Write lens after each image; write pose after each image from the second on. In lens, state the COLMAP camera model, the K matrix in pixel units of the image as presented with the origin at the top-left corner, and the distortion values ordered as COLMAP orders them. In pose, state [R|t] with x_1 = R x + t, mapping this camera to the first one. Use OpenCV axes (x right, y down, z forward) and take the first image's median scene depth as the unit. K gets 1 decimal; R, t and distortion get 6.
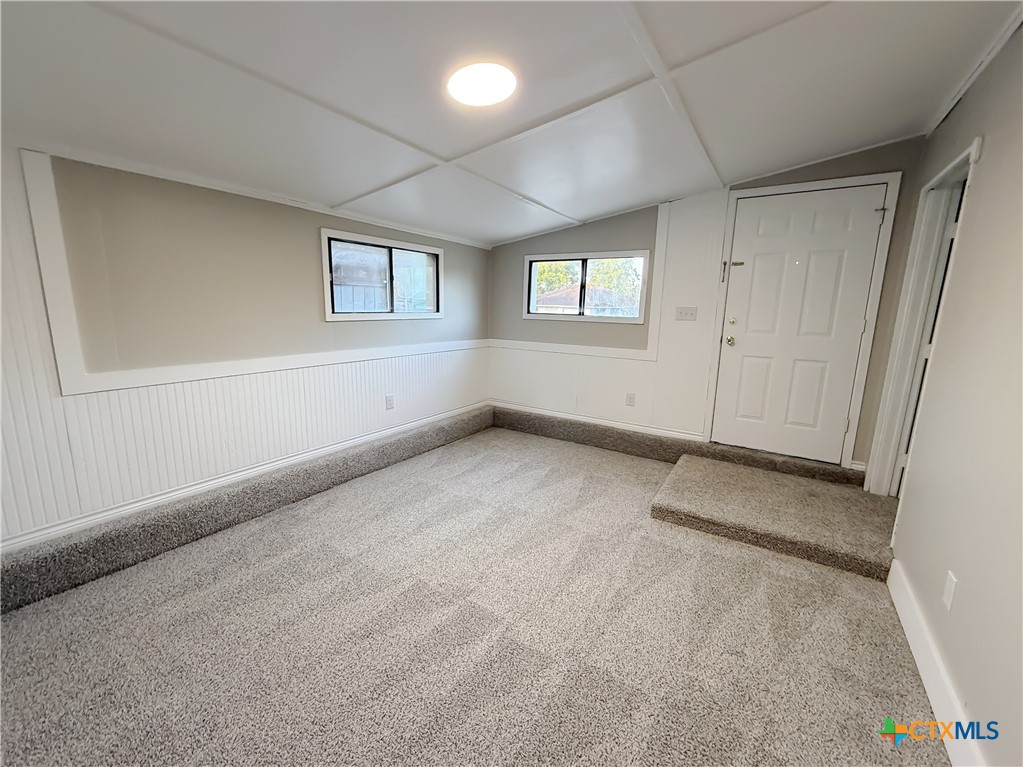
lens RADIAL K [[409.5, 0, 517.2], [0, 409.5, 385.0], [0, 0, 1]] dist [-0.000670, 0.000062]
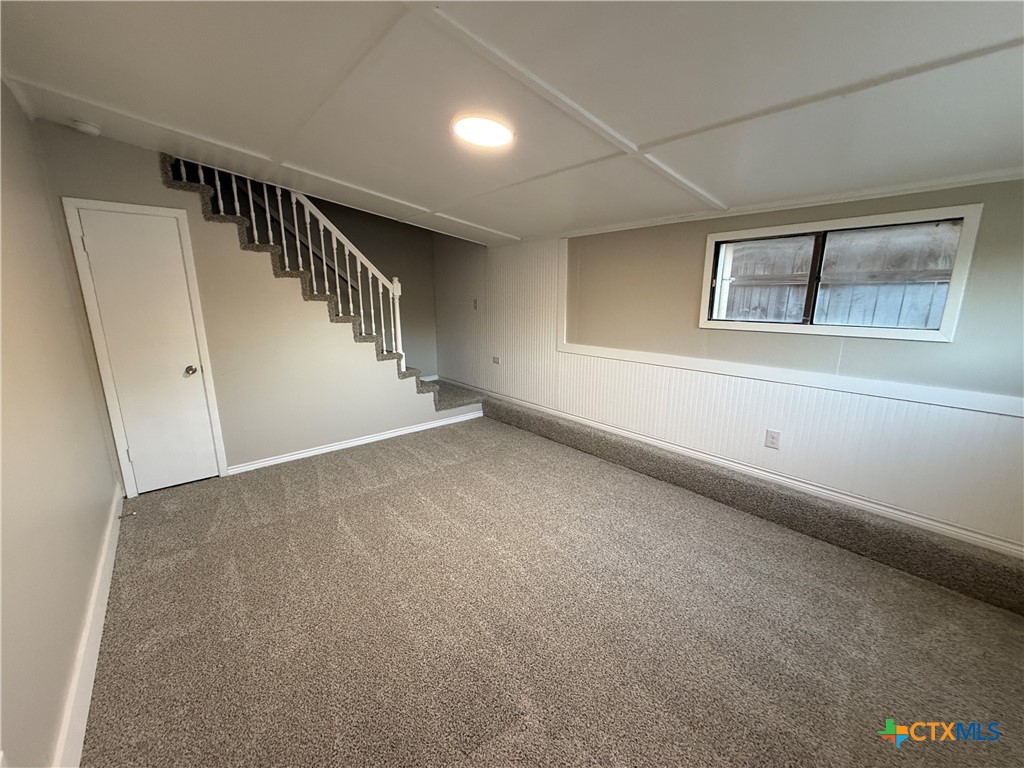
lens RADIAL K [[409.9, 0, 518.4], [0, 409.9, 380.1], [0, 0, 1]] dist [-0.000670, 0.000062]
pose [[-0.263049, 0.176950, -0.948416, 0.550287], [-0.194658, 0.953086, 0.231811, -0.156958], [0.944941, 0.245594, -0.216264, 0.722026]]
